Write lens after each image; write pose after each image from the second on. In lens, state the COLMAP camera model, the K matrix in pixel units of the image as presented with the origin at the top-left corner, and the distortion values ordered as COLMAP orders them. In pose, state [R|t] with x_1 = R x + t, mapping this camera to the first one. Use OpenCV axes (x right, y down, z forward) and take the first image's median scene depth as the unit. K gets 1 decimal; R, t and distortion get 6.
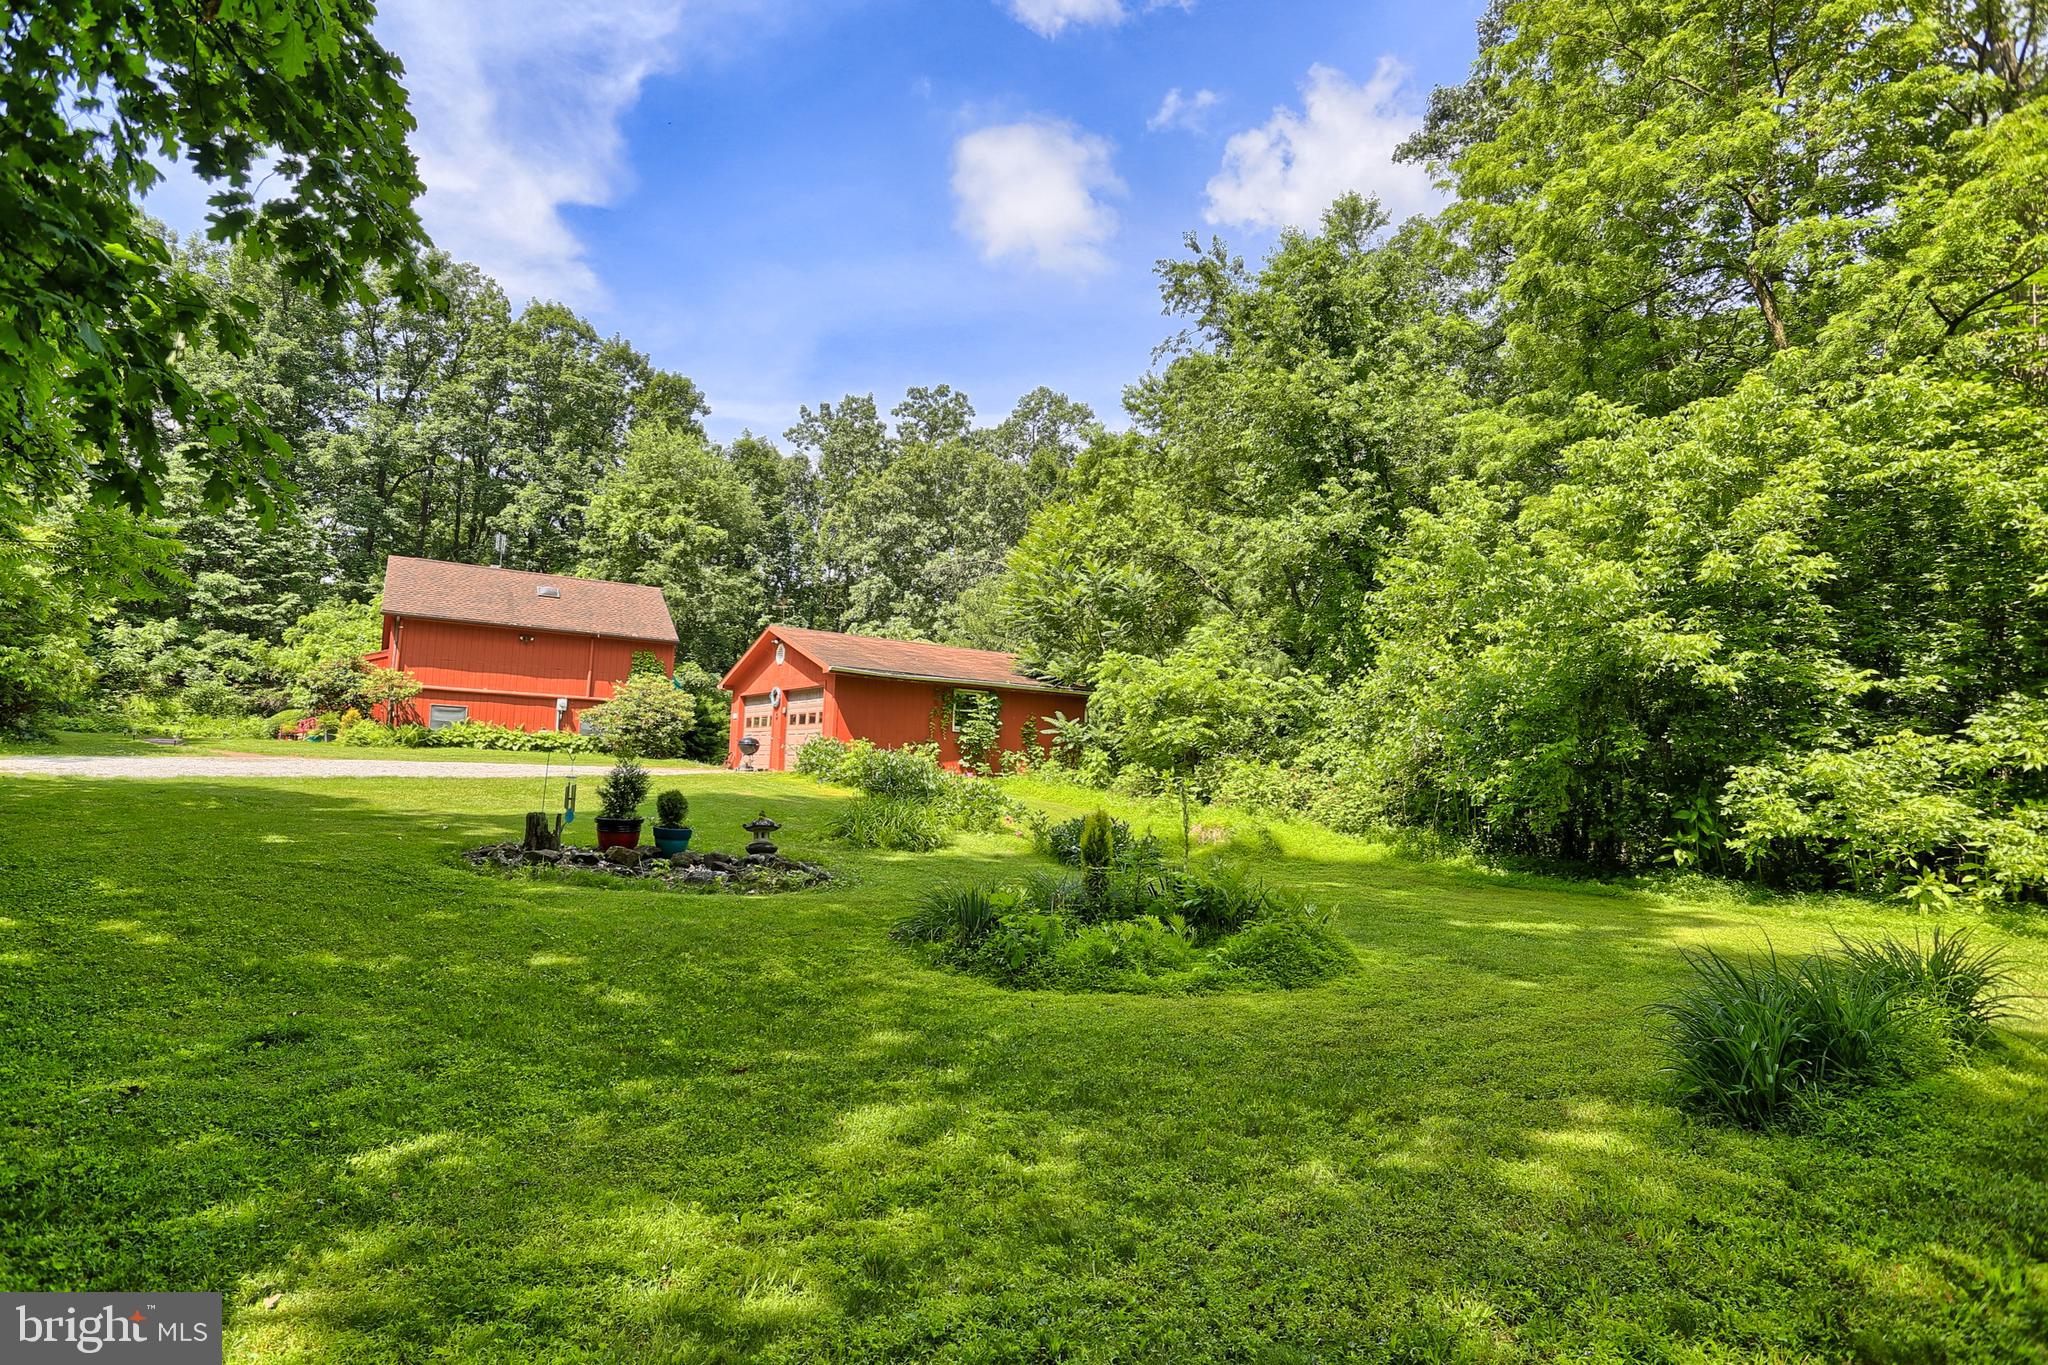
lens RADIAL K [[1017.4, 0, 1021.8], [0, 1017.4, 669.8], [0, 0, 1]] dist [-0.036823, 0.015766]
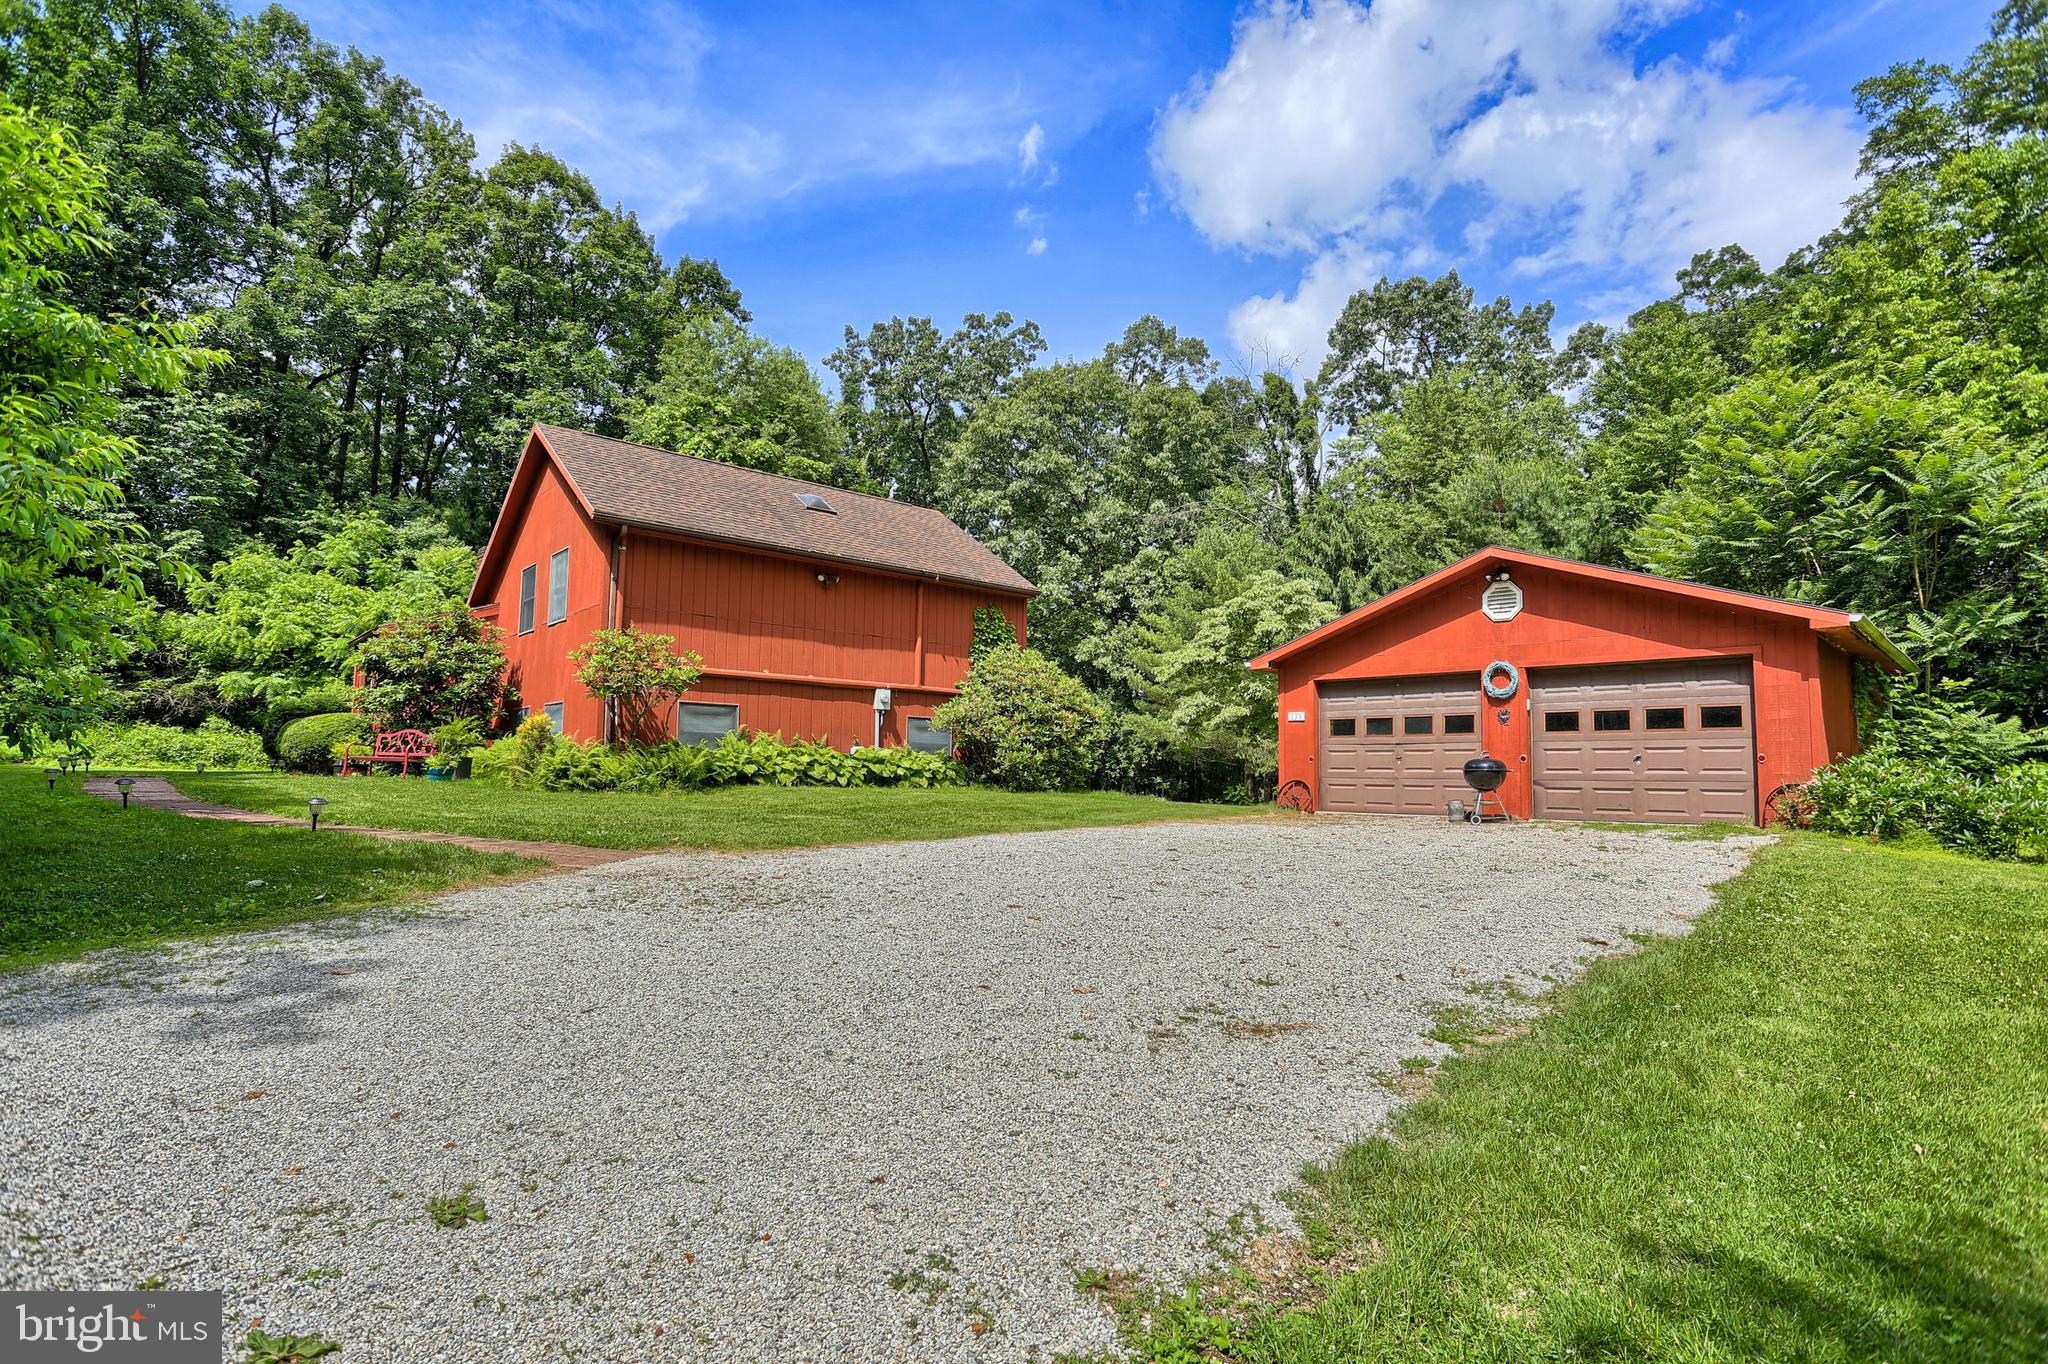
lens RADIAL K [[1017.4, 0, 1031.2], [0, 1017.4, 686.5], [0, 0, 1]] dist [-0.036823, 0.015766]
pose [[0.985024, -0.003017, 0.172393, -0.330419], [-0.000463, 0.999797, 0.020147, 0.011080], [-0.172419, -0.019925, 0.984822, 0.299163]]
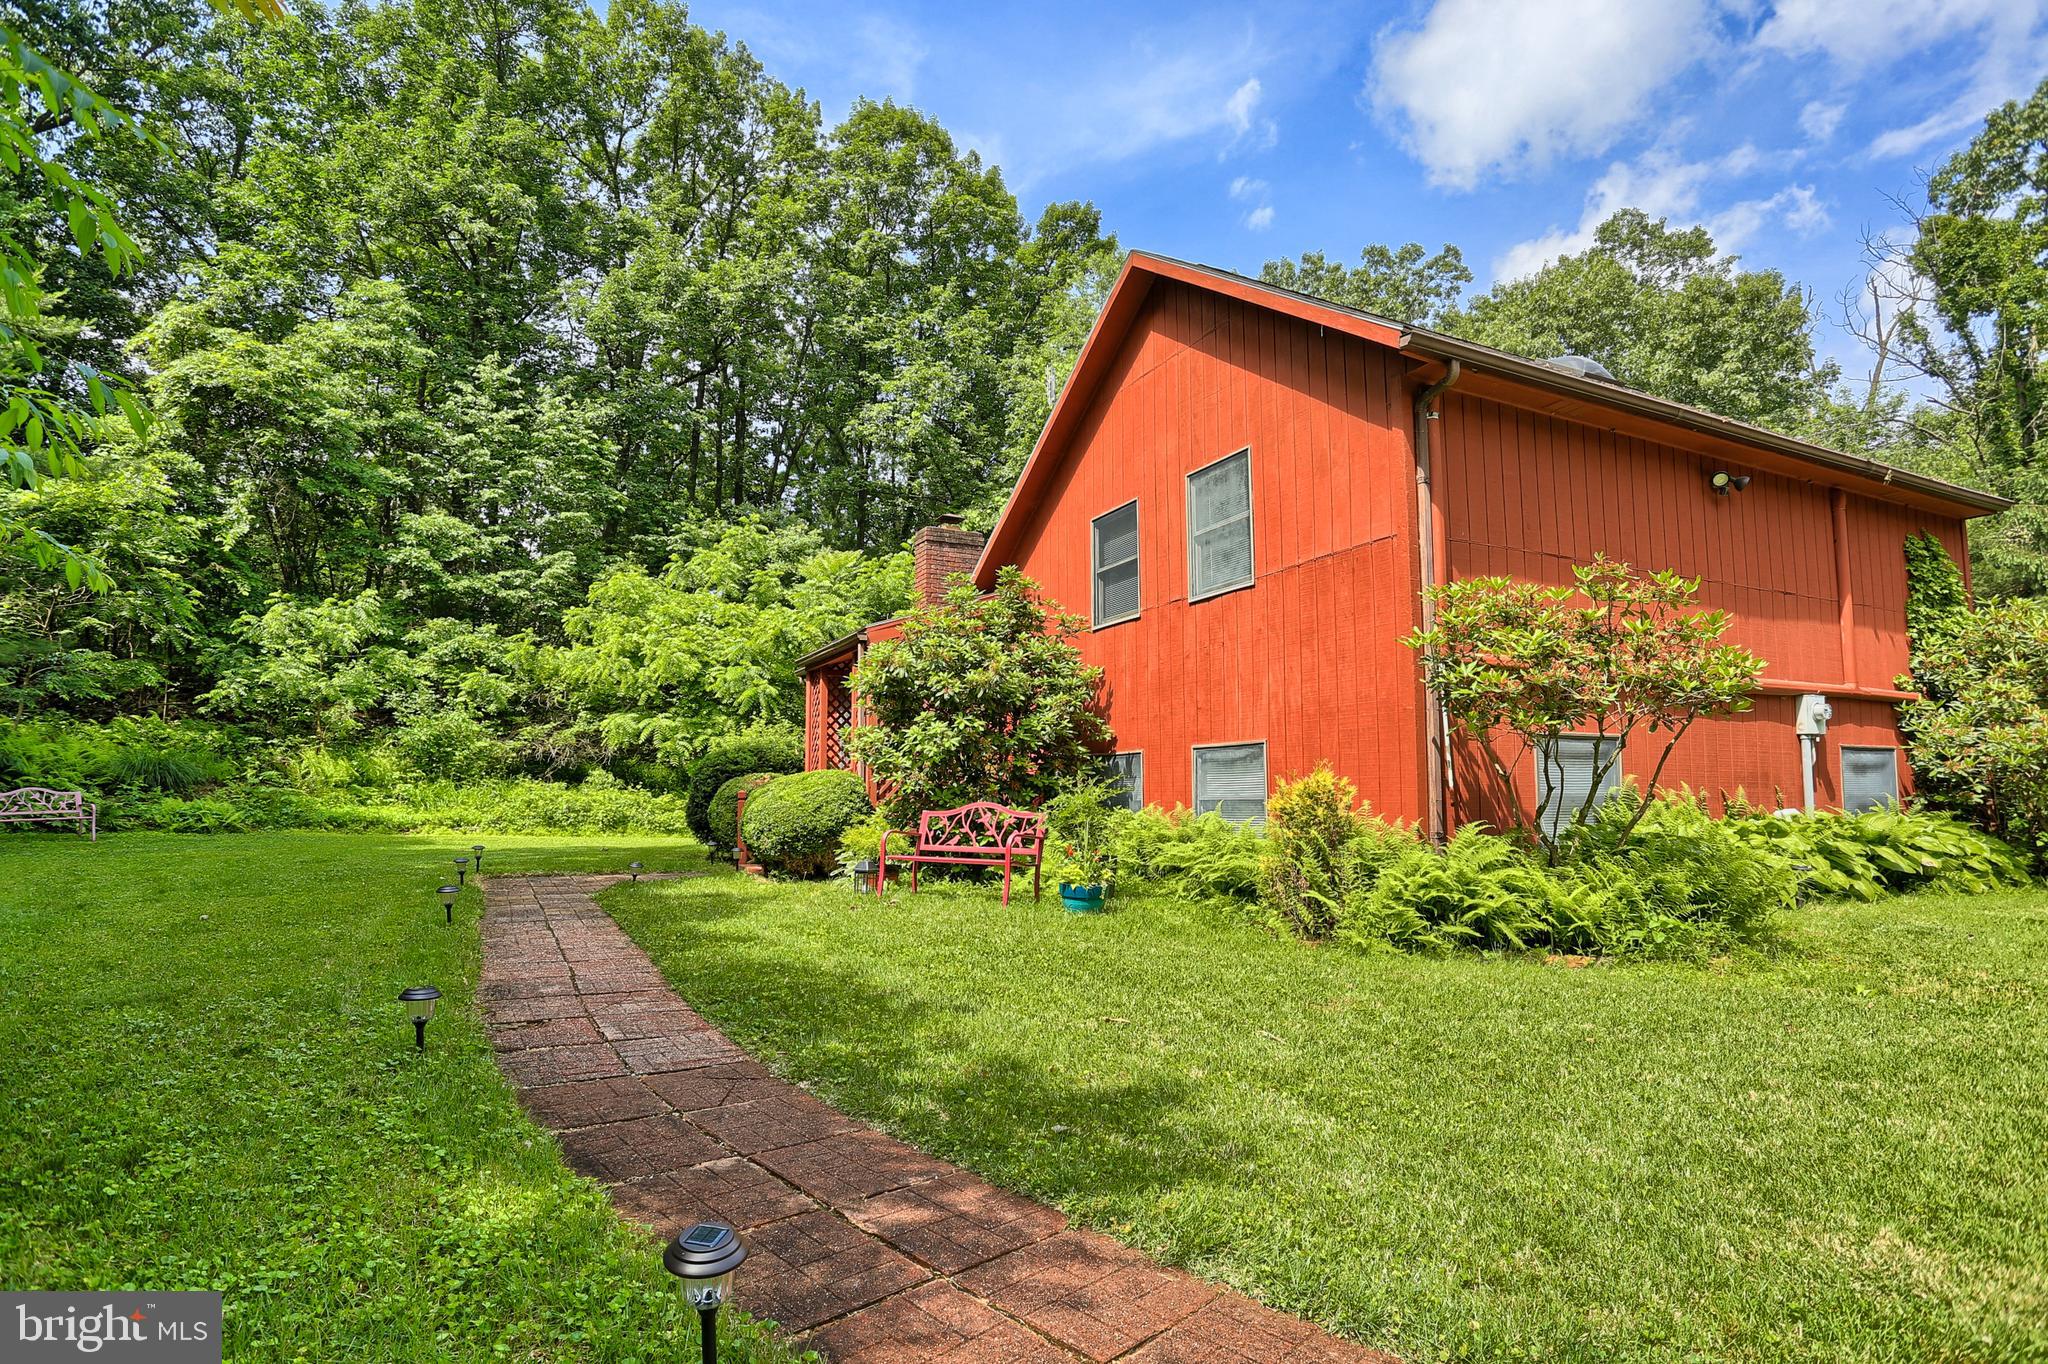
lens RADIAL K [[1017.4, 0, 1035.9], [0, 1017.4, 695.0], [0, 0, 1]] dist [-0.036823, 0.015766]
pose [[0.996872, -0.042093, -0.066898, -0.460752], [0.042343, 0.999100, 0.002325, 0.013059], [0.066740, -0.005151, 0.997757, 0.492170]]
